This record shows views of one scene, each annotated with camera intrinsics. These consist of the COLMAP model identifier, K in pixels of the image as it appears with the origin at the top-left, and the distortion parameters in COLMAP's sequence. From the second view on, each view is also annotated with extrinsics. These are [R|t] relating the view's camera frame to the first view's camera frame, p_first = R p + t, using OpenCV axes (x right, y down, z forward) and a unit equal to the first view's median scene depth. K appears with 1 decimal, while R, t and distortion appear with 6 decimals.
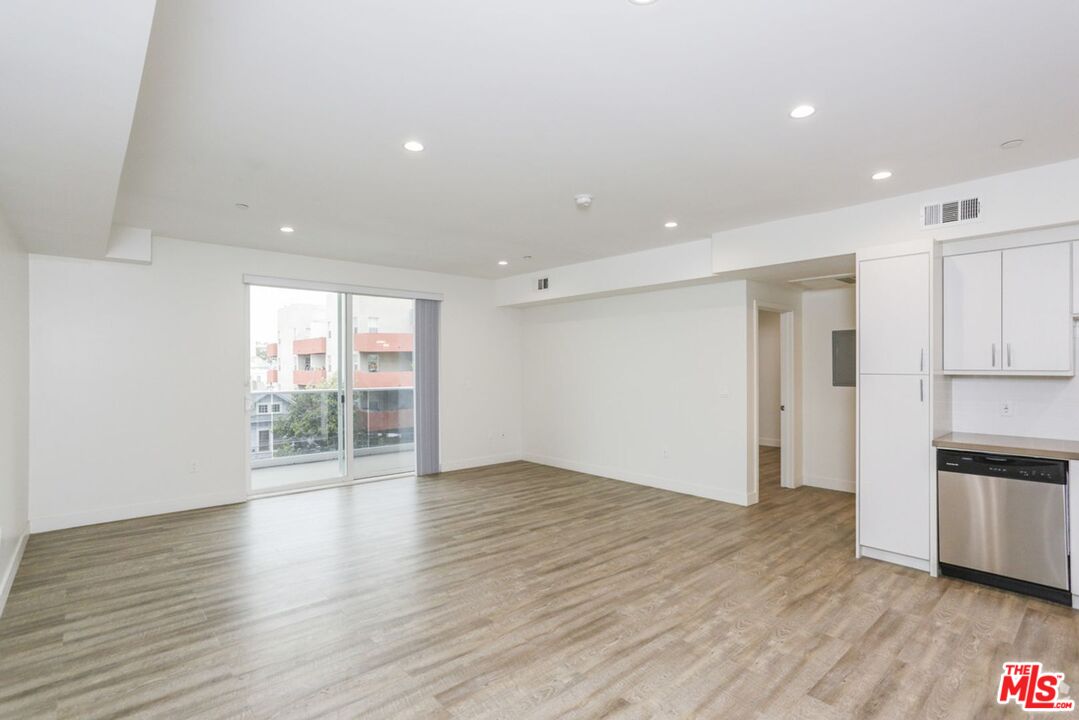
lens RADIAL K [[521.7, 0, 540.7], [0, 521.7, 356.6], [0, 0, 1]] dist [-0.022557, 0.001987]
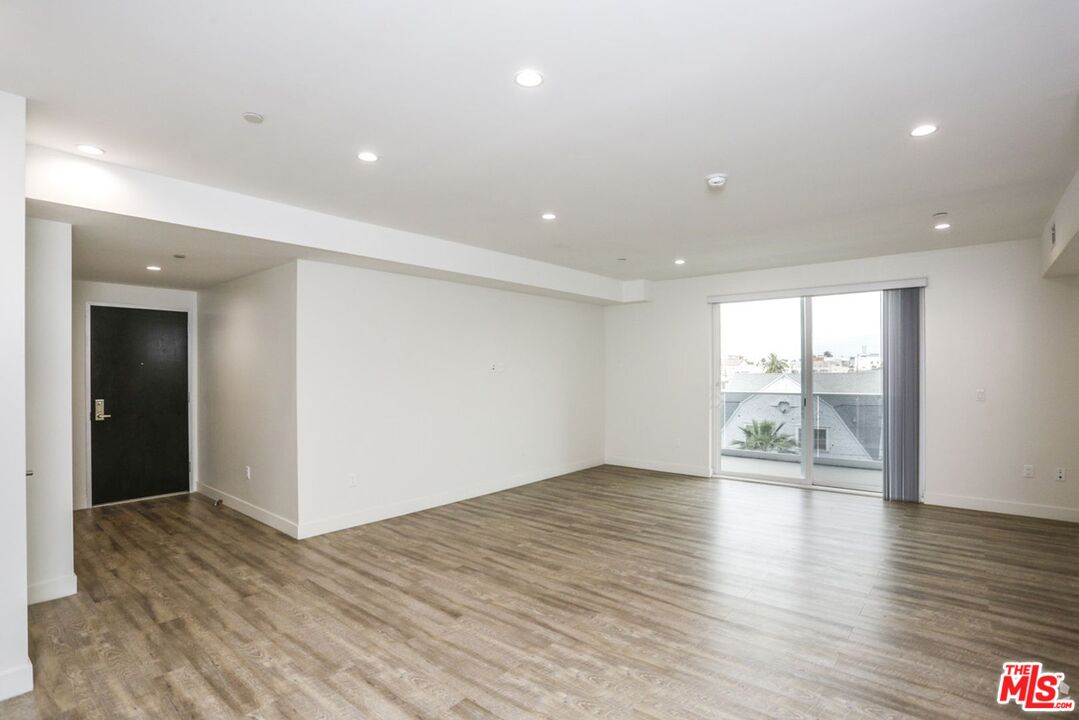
lens RADIAL K [[521.7, 0, 540.3], [0, 521.7, 367.3], [0, 0, 1]] dist [-0.022557, 0.001987]
pose [[0.165496, 0.001536, -0.986209, 1.087218], [0.020410, 0.999779, 0.004983, -0.003569], [0.985999, -0.020953, 0.165428, 0.691725]]
